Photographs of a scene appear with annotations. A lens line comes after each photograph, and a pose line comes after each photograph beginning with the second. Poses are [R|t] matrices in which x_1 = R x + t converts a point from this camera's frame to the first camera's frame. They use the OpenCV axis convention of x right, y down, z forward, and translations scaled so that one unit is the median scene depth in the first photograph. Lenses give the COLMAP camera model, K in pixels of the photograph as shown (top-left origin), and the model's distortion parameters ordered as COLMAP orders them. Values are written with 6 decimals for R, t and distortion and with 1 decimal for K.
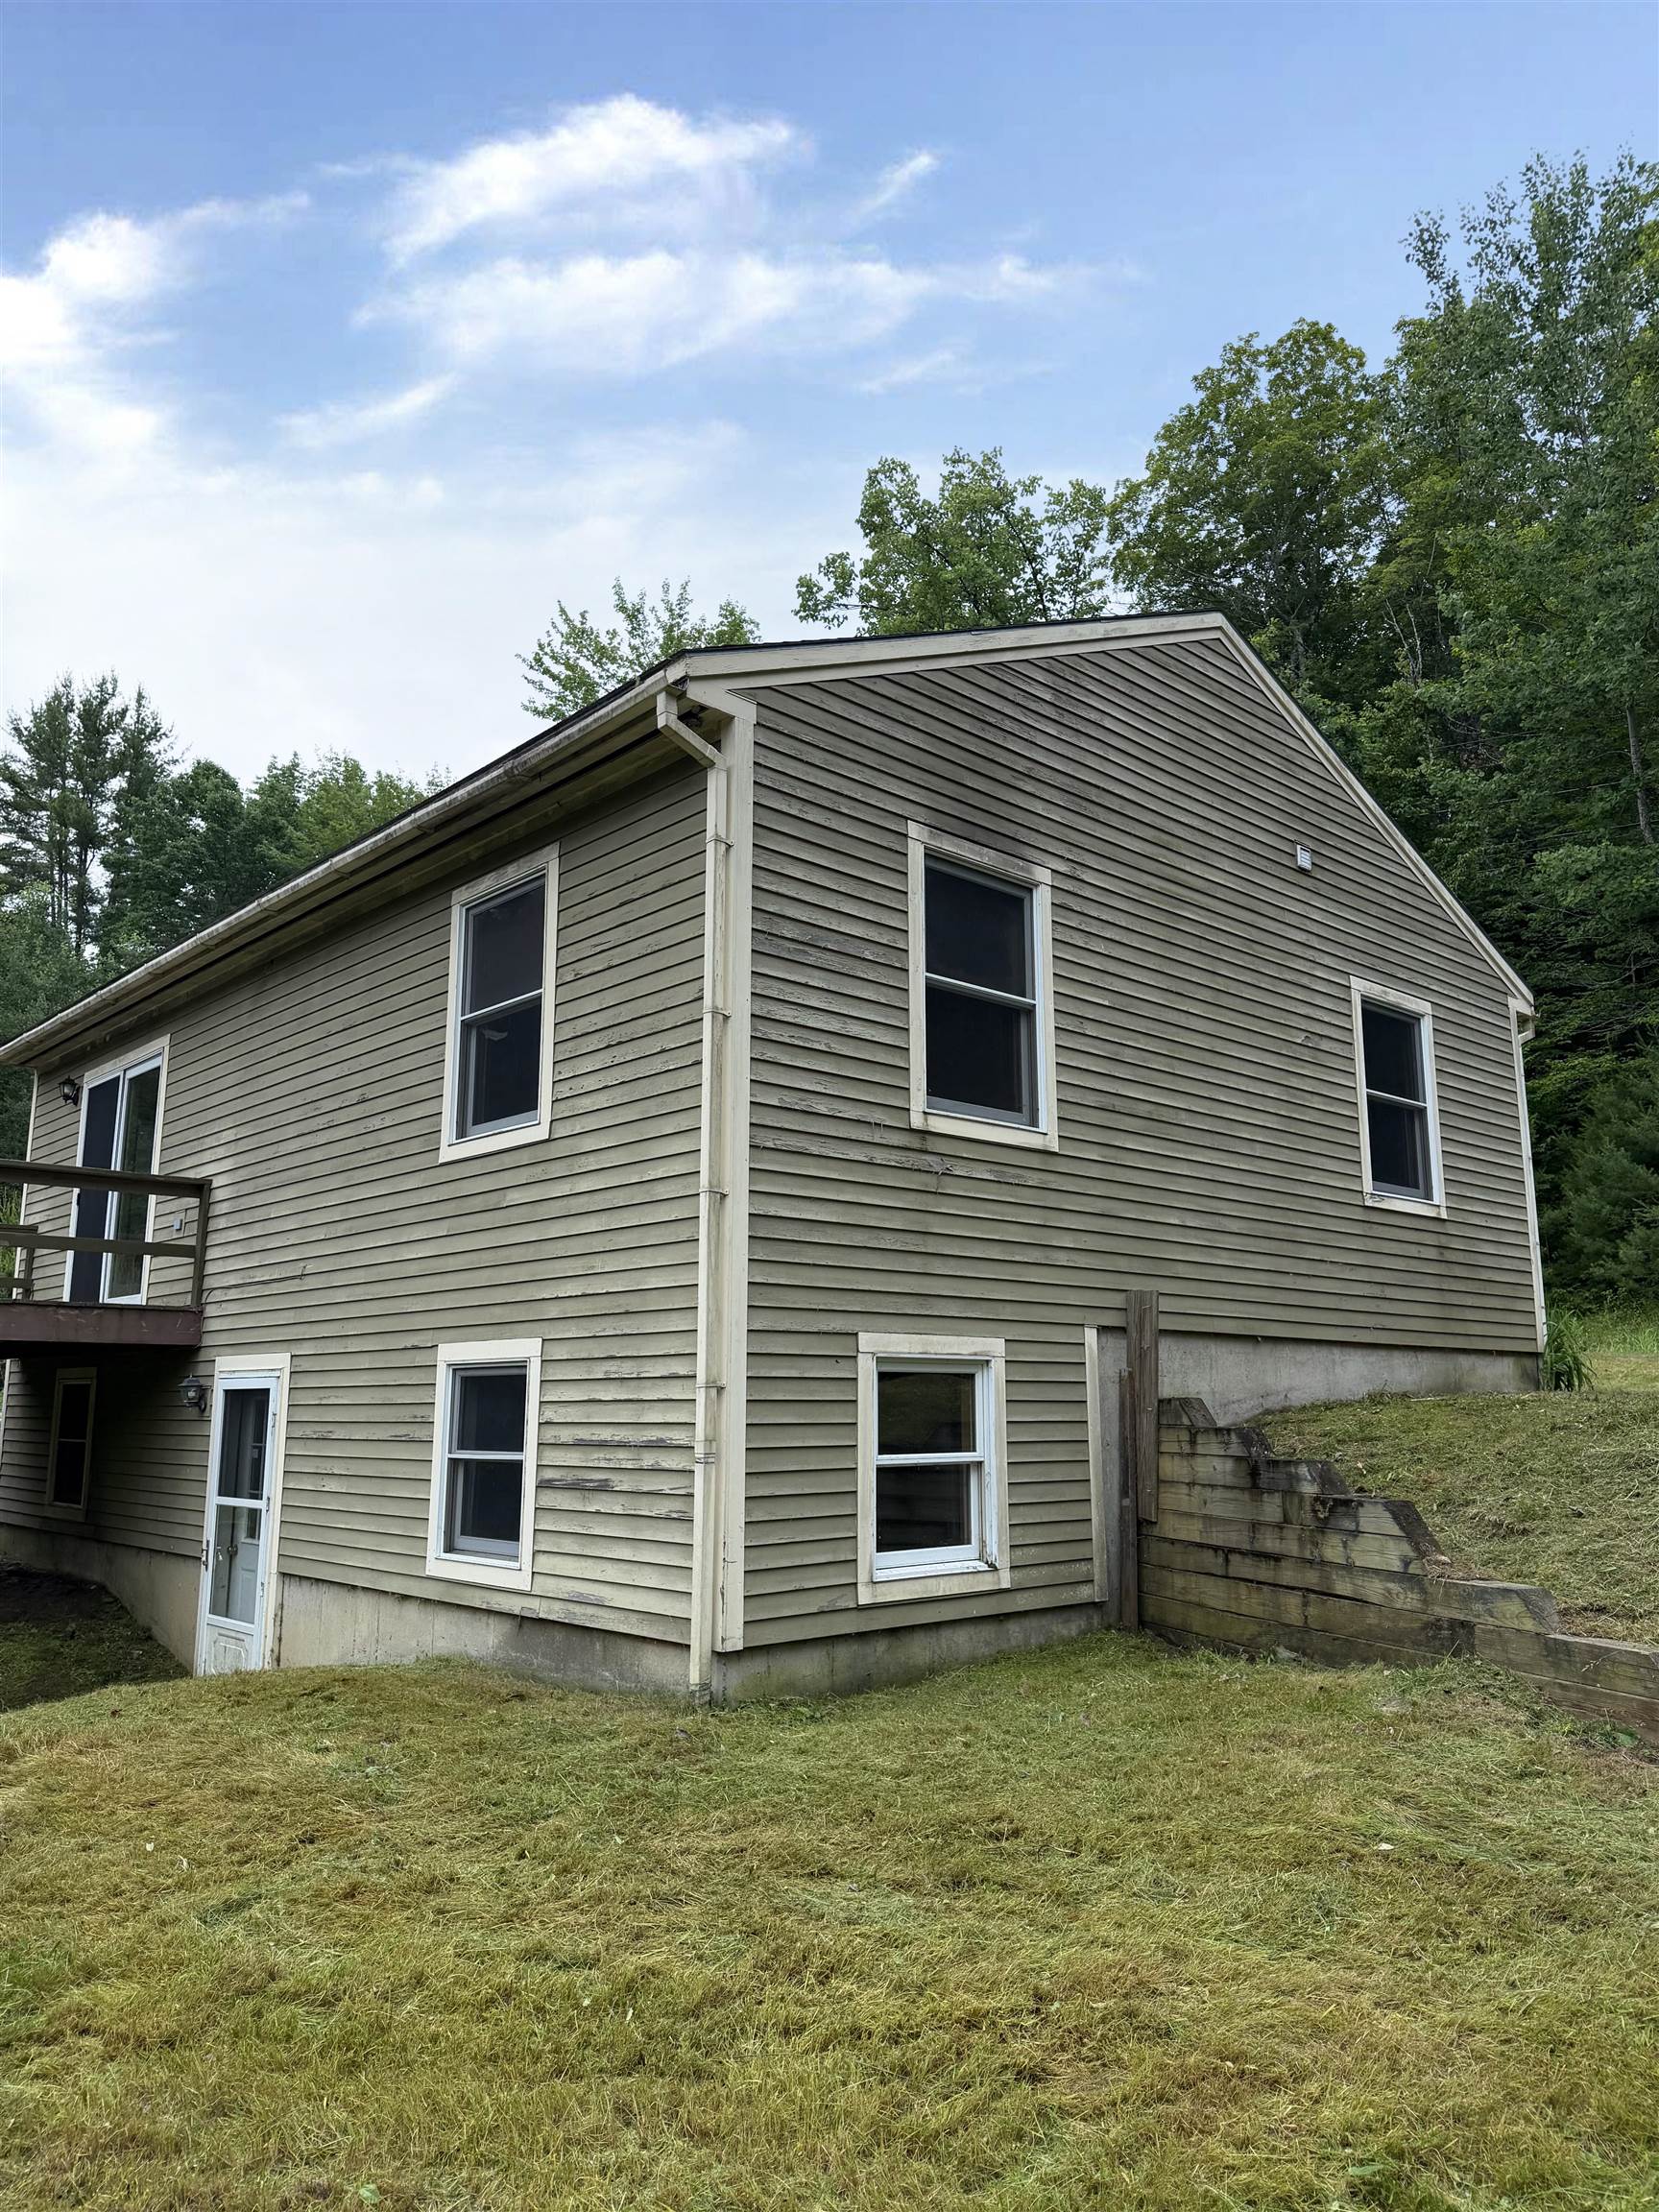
lens RADIAL K [[1547.2, 0, 838.3], [0, 1547.2, 1085.0], [0, 0, 1]] dist [0.029092, -0.026494]
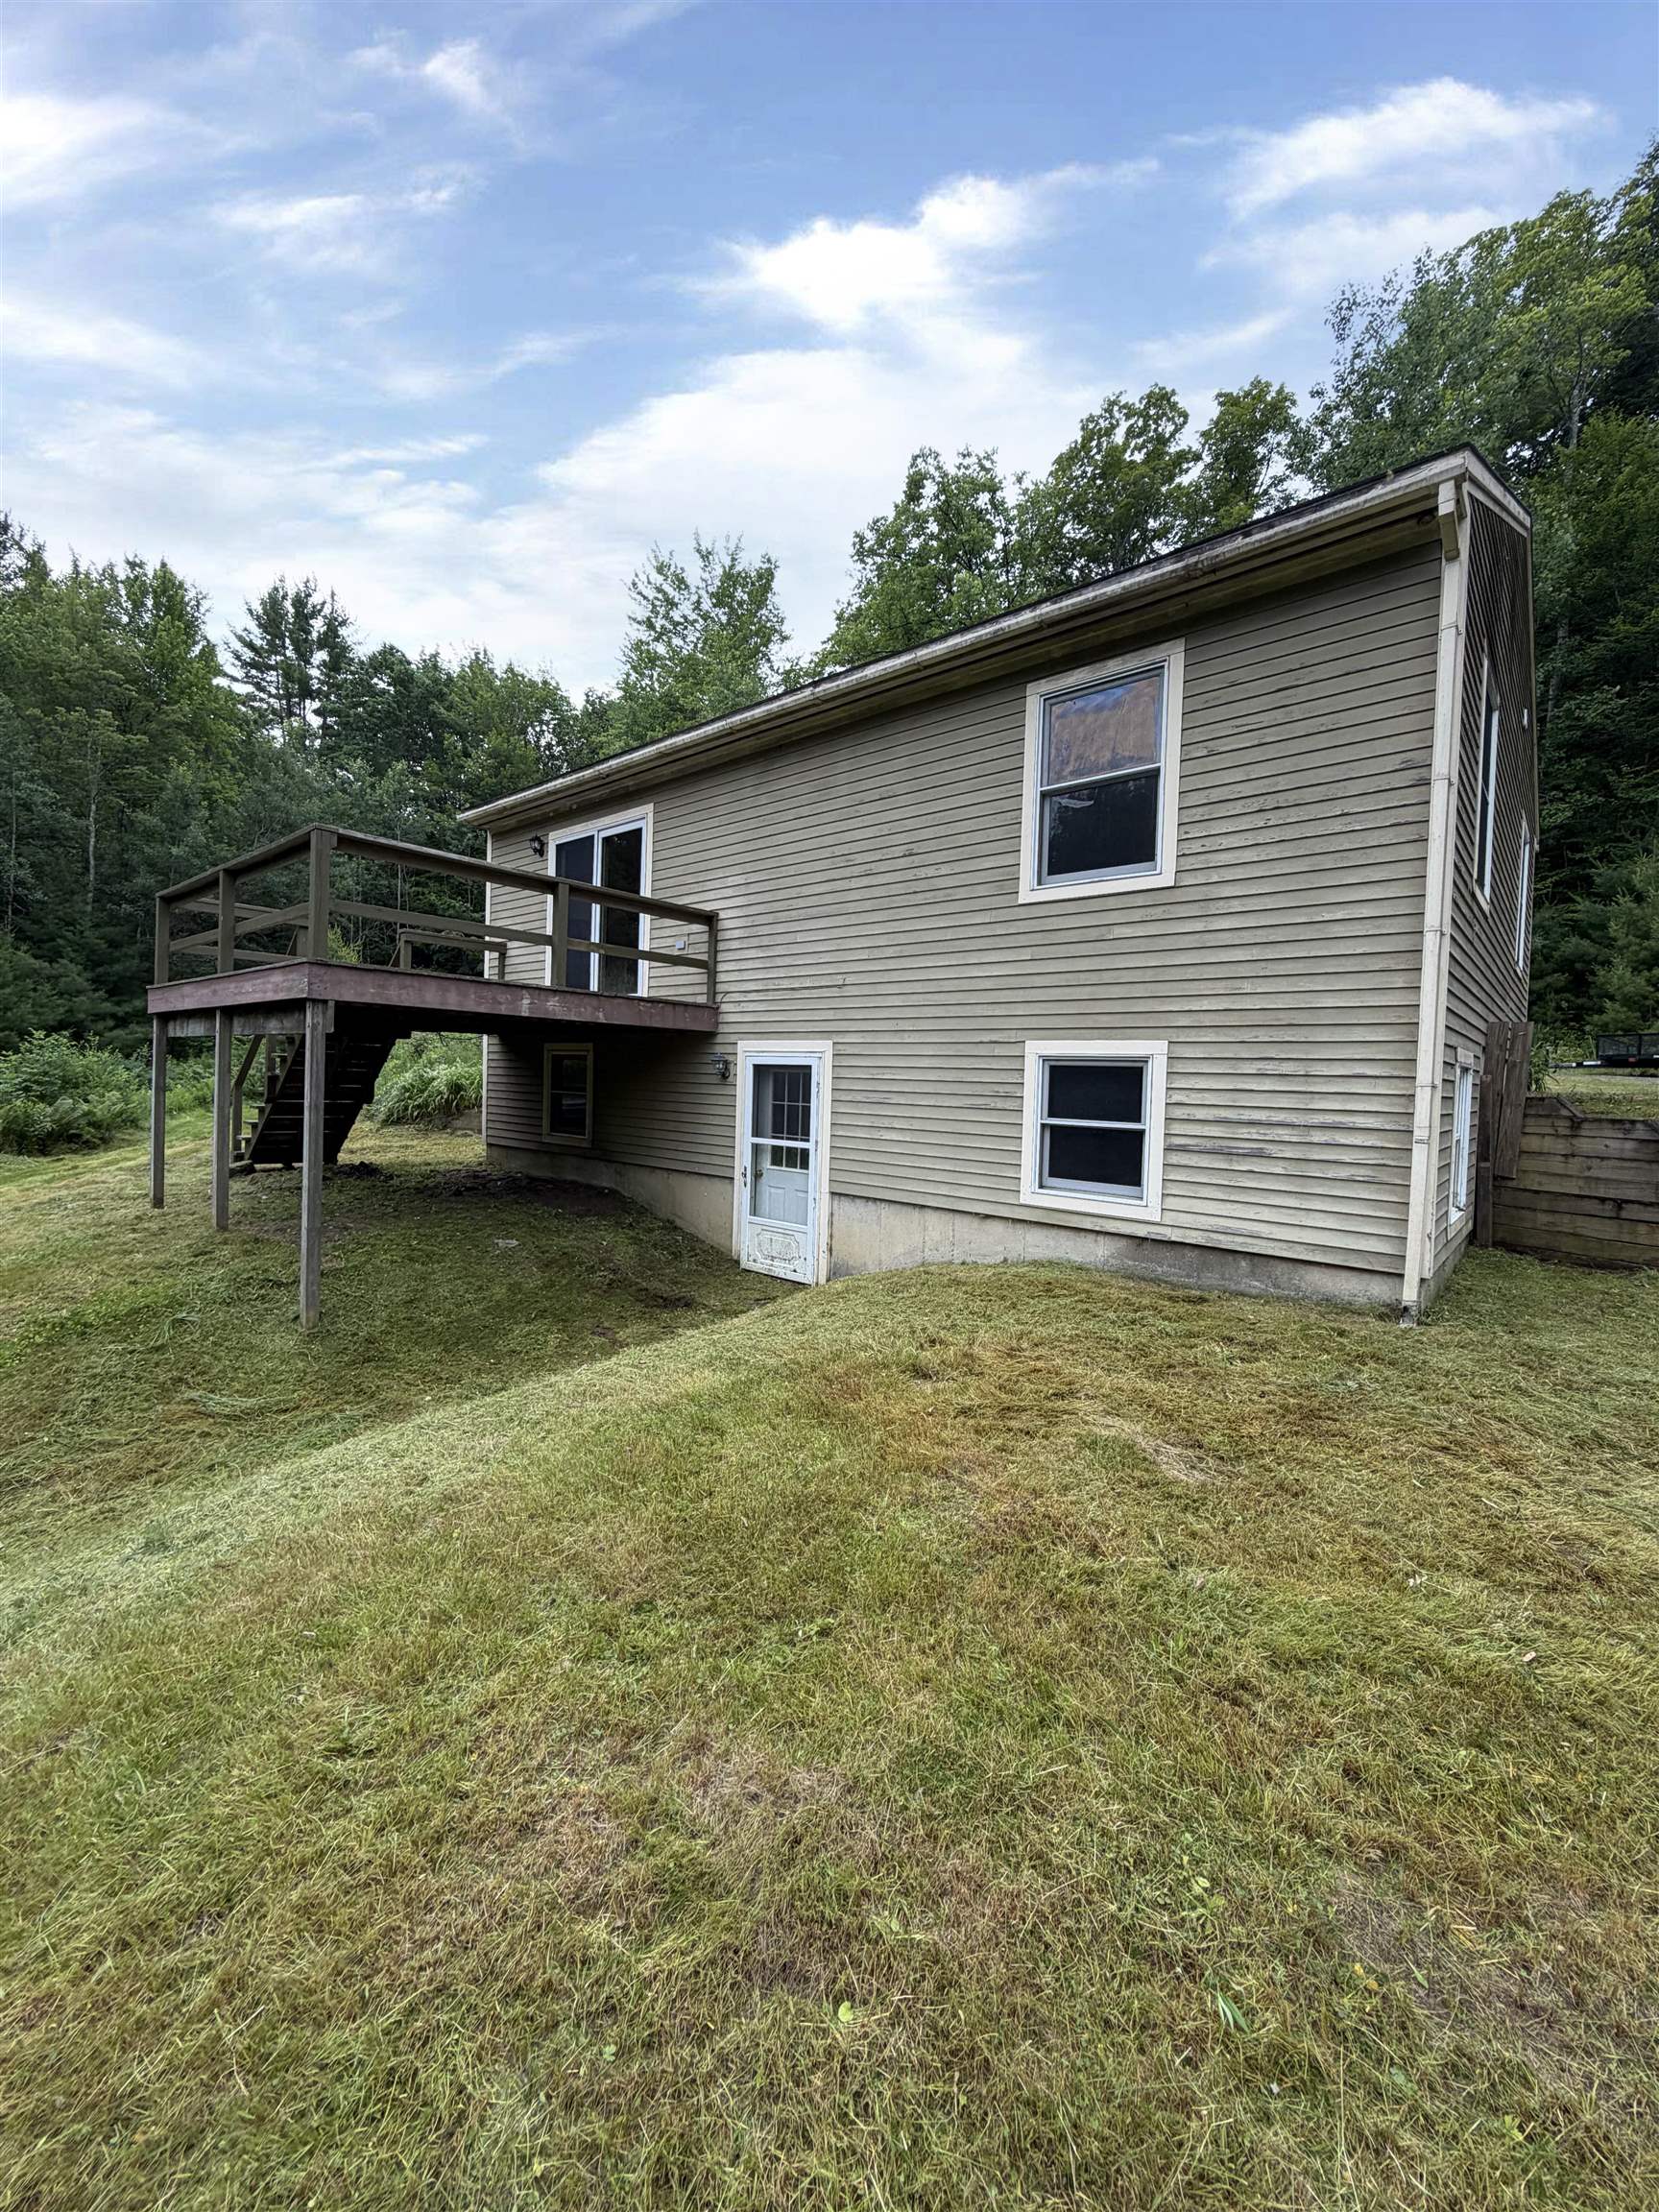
lens RADIAL K [[876.1, 0, 826.9], [0, 876.1, 1099.9], [0, 0, 1]] dist [-0.002677, 0.000432]
pose [[0.993351, 0.029697, 0.111229, -0.393480], [-0.054420, 0.972523, 0.226355, 0.042064], [-0.101450, -0.230903, 0.967673, 0.207767]]
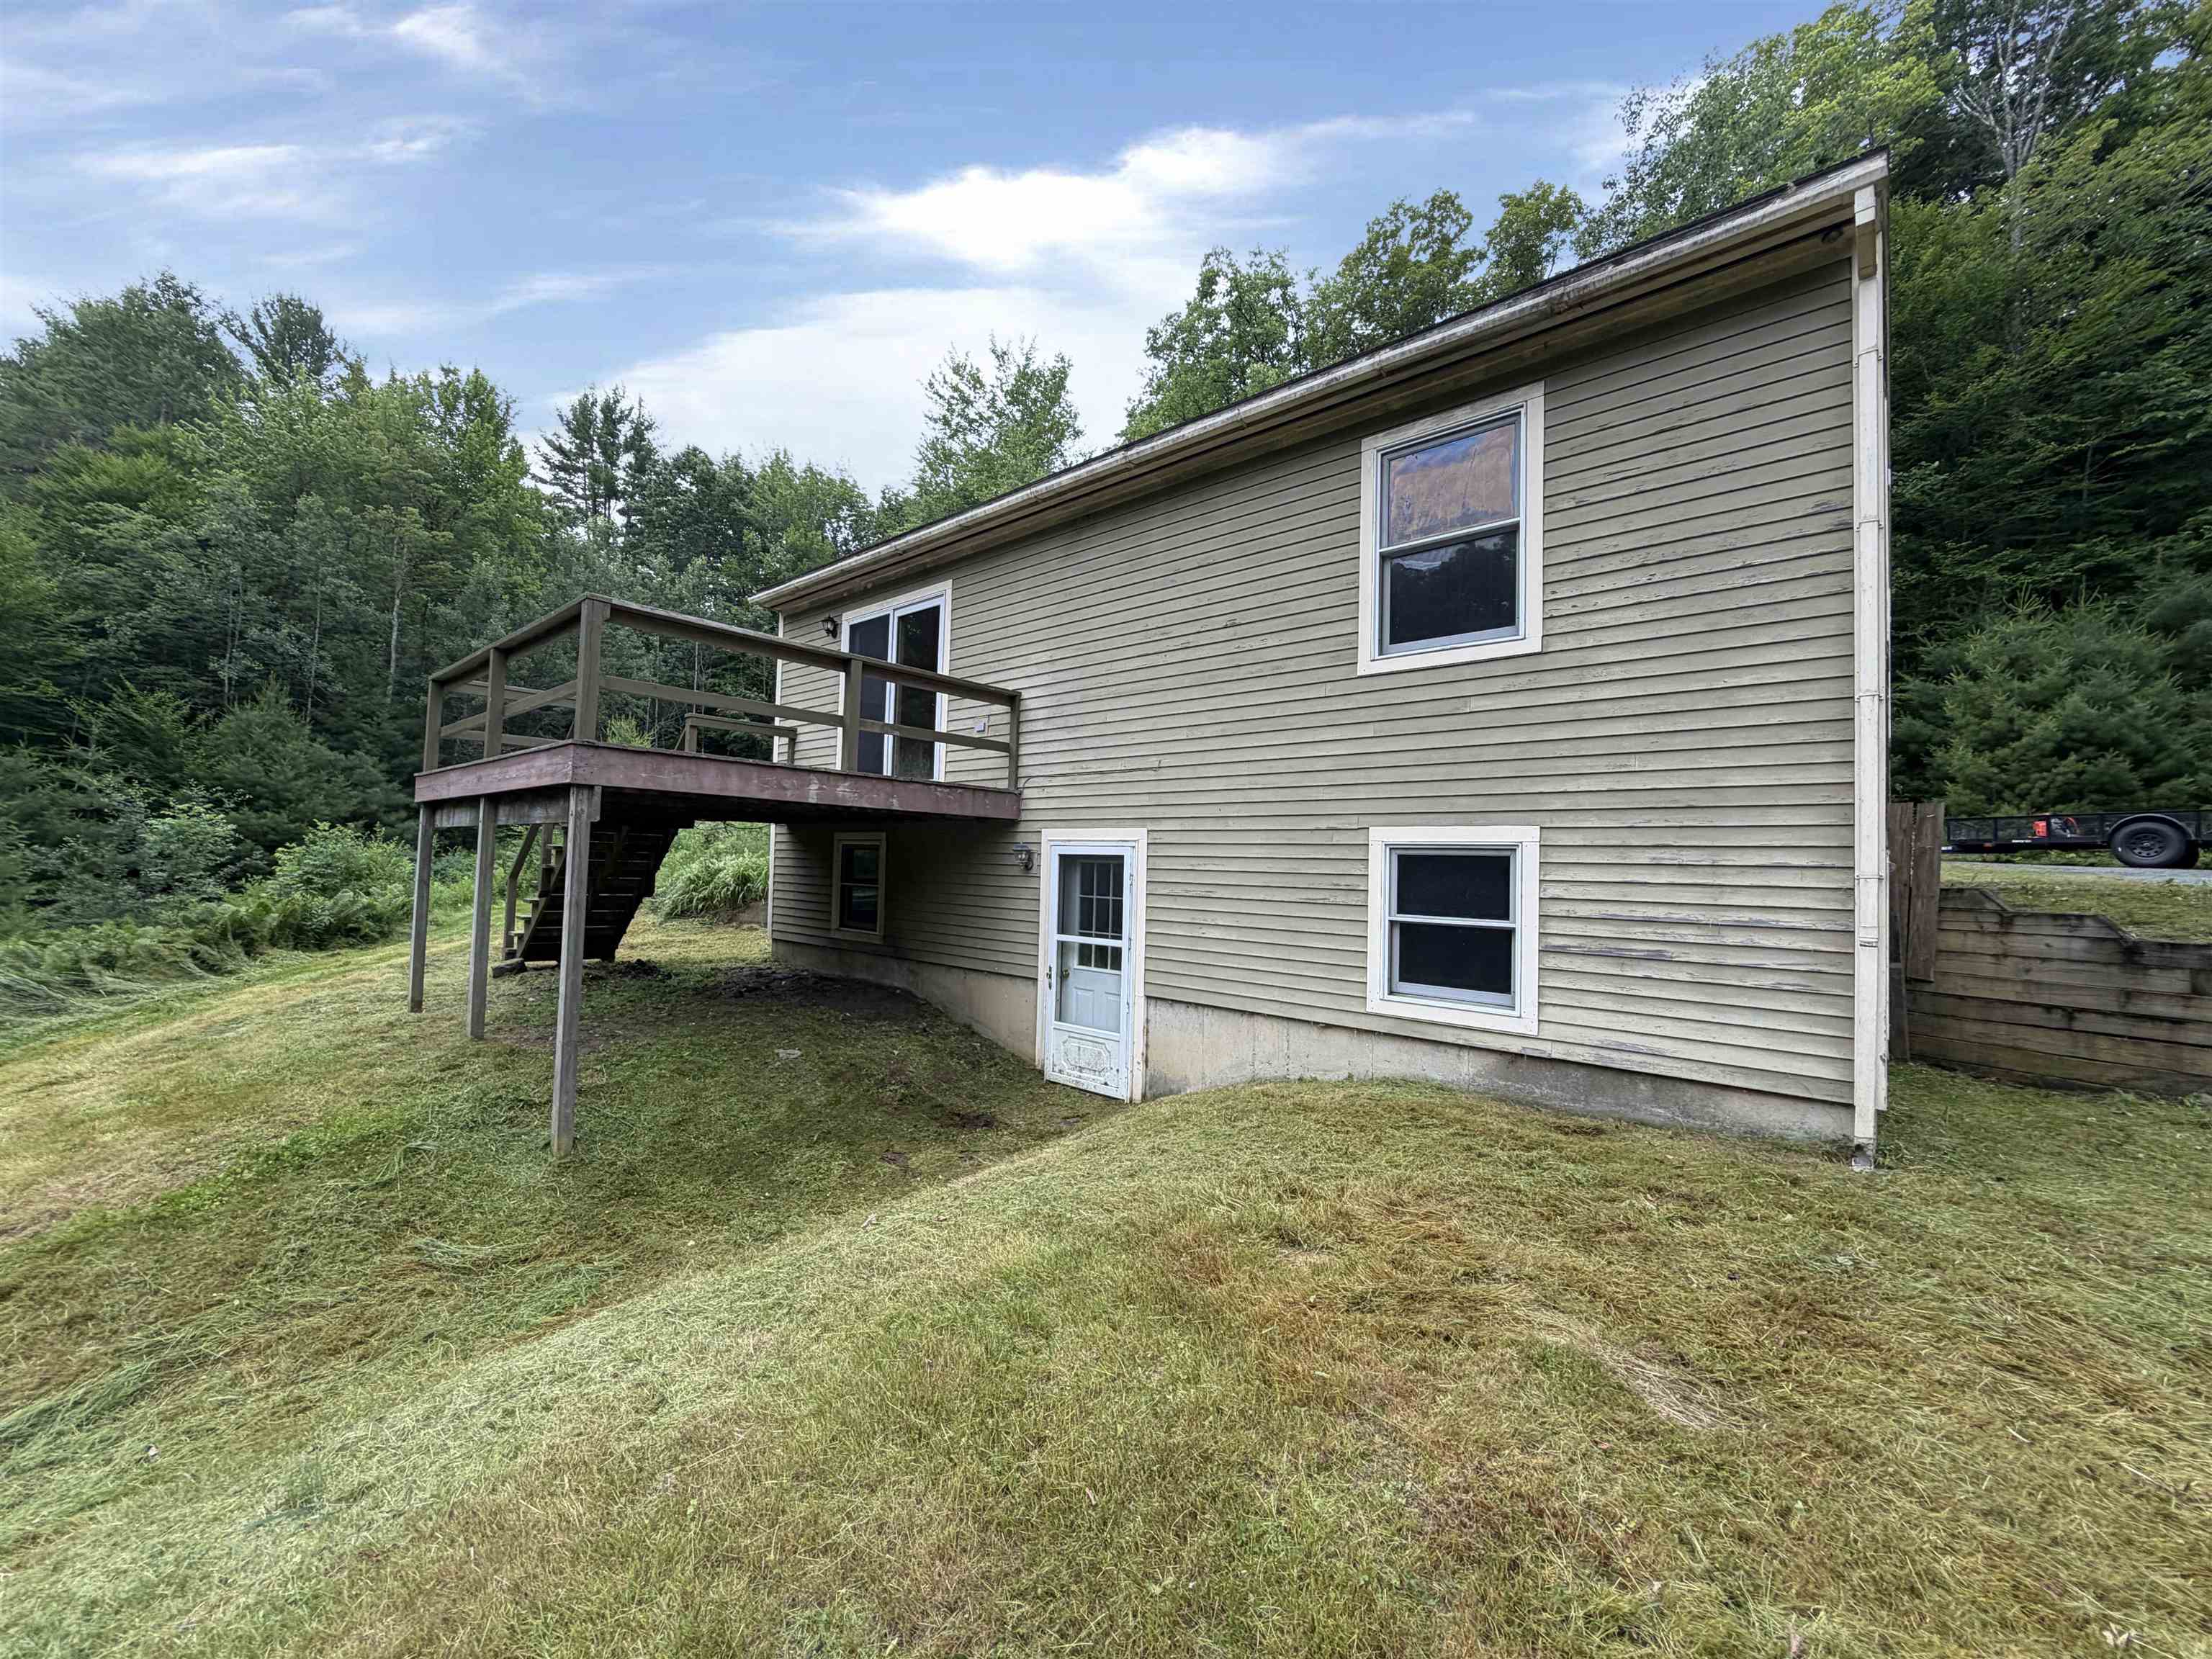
lens RADIAL K [[876.1, 0, 1100.1], [0, 876.1, 832.6], [0, 0, 1]] dist [-0.002677, 0.000432]
pose [[0.995459, 0.032389, 0.089510, -0.403866], [-0.046904, 0.985152, 0.165156, 0.053397], [-0.082832, -0.168604, 0.982197, 0.270174]]
